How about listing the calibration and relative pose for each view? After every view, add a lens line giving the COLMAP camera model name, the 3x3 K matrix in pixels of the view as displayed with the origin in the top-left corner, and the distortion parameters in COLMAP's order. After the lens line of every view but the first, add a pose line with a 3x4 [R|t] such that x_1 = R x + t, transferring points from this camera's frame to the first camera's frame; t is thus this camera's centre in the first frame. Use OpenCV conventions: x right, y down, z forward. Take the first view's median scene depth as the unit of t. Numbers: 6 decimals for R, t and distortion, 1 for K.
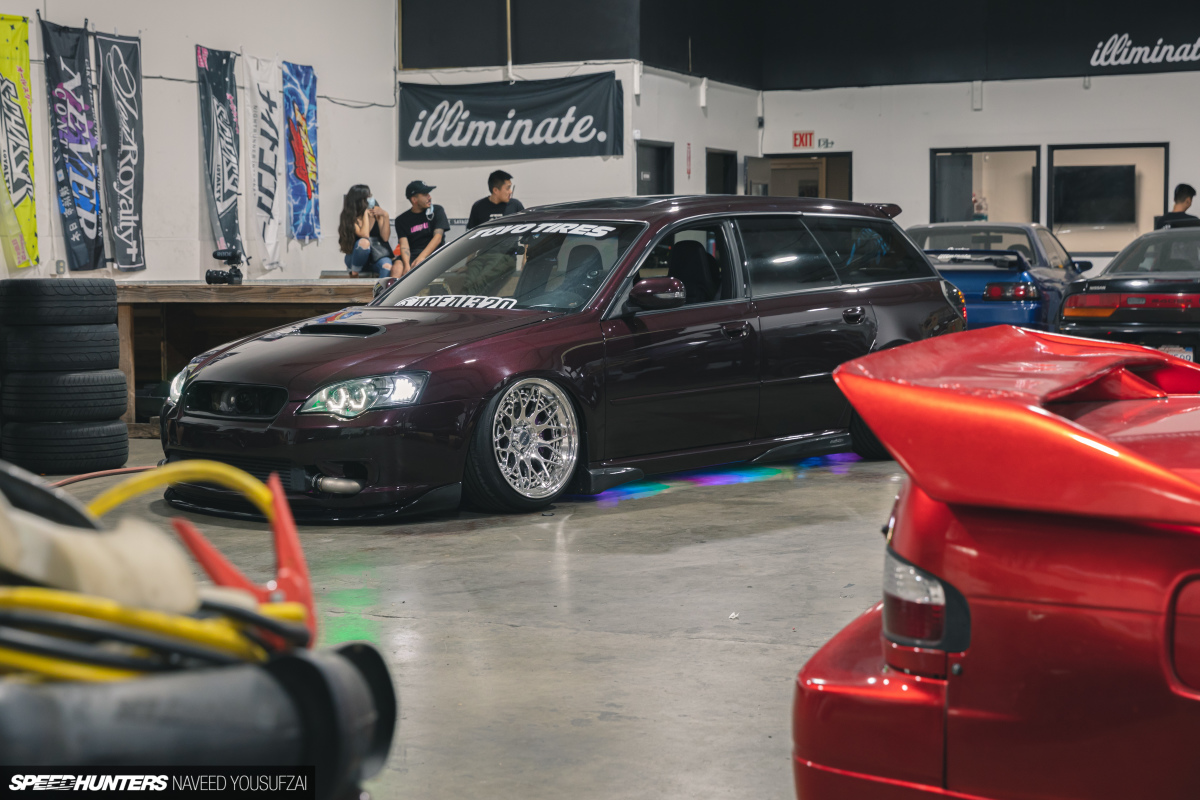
lens RADIAL K [[1884.5, 0, 508.6], [0, 1884.5, 397.8], [0, 0, 1]] dist [-0.014959, 0.752046]
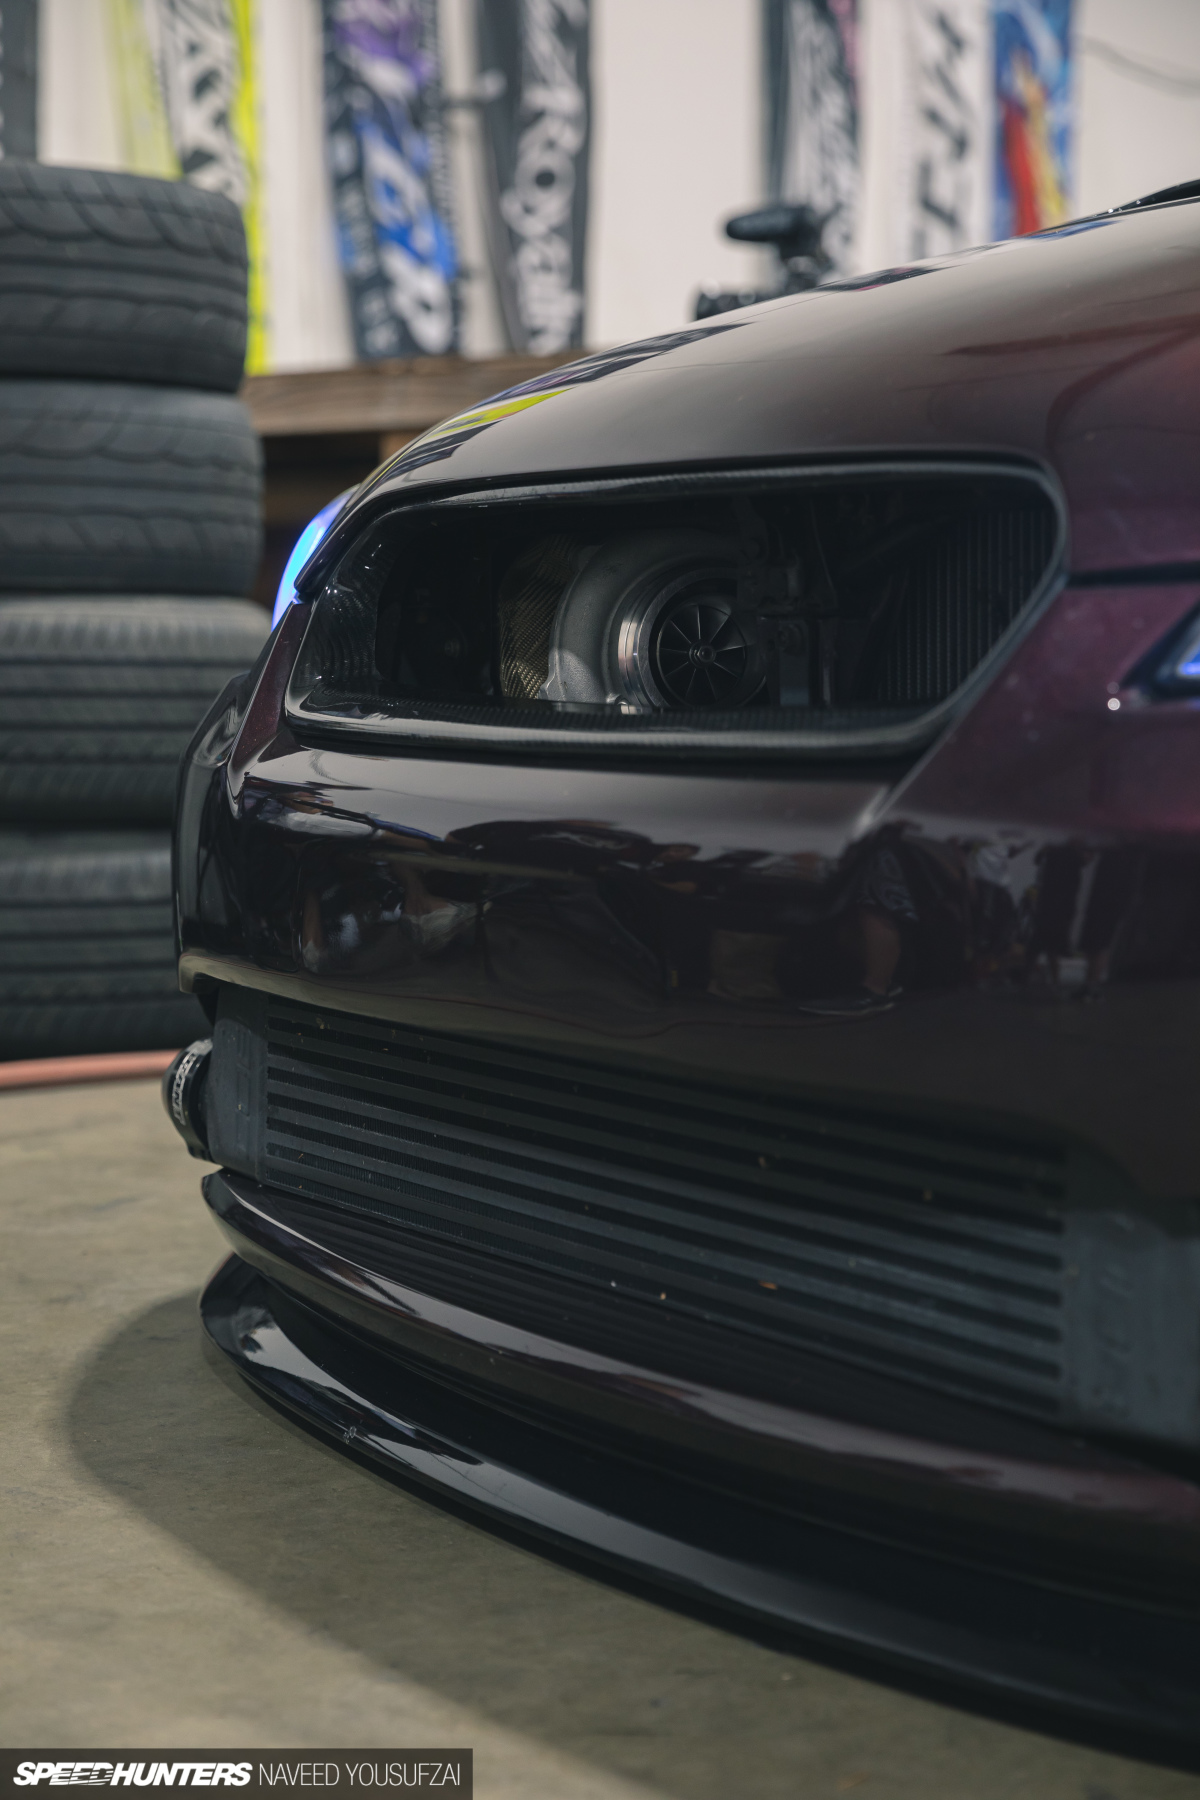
lens RADIAL K [[3342.7, 0, 674.1], [0, 3342.7, 897.4], [0, 0, 1]] dist [-0.003197, 0.030432]
pose [[0.978993, 0.030503, -0.201601, -0.051397], [-0.029085, 0.999527, 0.009993, 0.009592], [0.201810, -0.003920, 0.979417, 0.418236]]
